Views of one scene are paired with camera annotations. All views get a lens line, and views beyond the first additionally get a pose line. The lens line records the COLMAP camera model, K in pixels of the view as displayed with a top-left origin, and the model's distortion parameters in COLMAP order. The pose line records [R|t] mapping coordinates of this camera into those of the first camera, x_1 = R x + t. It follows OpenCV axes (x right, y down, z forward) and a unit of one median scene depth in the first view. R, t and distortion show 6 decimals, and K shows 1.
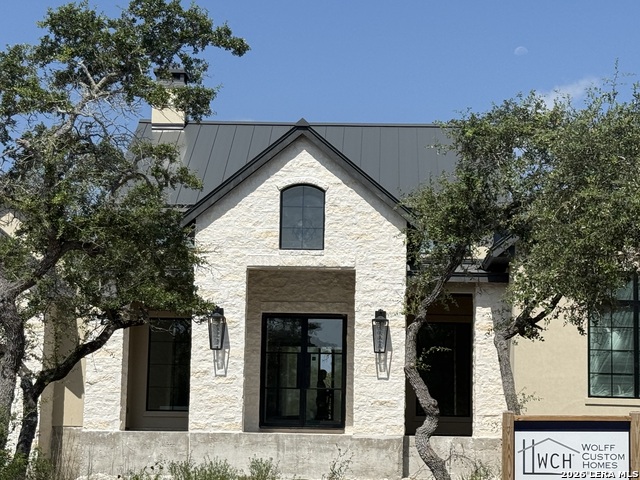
lens RADIAL K [[1480.9, 0, 320.0], [0, 1480.9, 240.0], [0, 0, 1]] dist [0.045732, 0.576667]
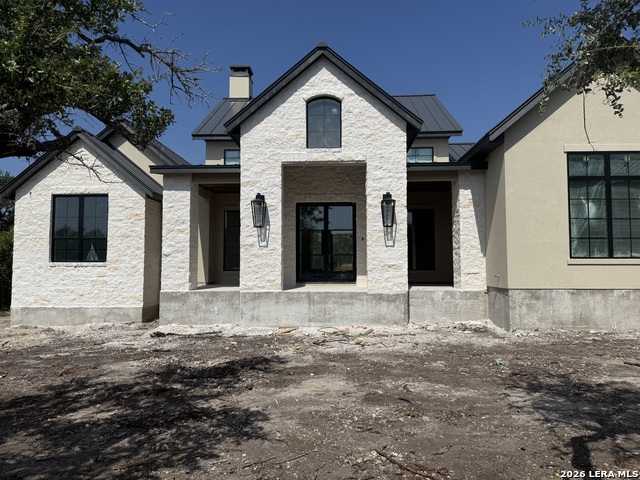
lens RADIAL K [[447.4, 0, 320.0], [0, 447.4, 240.0], [0, 0, 1]] dist [0.000923, 0.000085]
pose [[0.999718, -0.023093, -0.005512, -0.016356], [0.023449, 0.996758, 0.076961, 0.058936], [0.003717, -0.077069, 0.997019, 0.641717]]
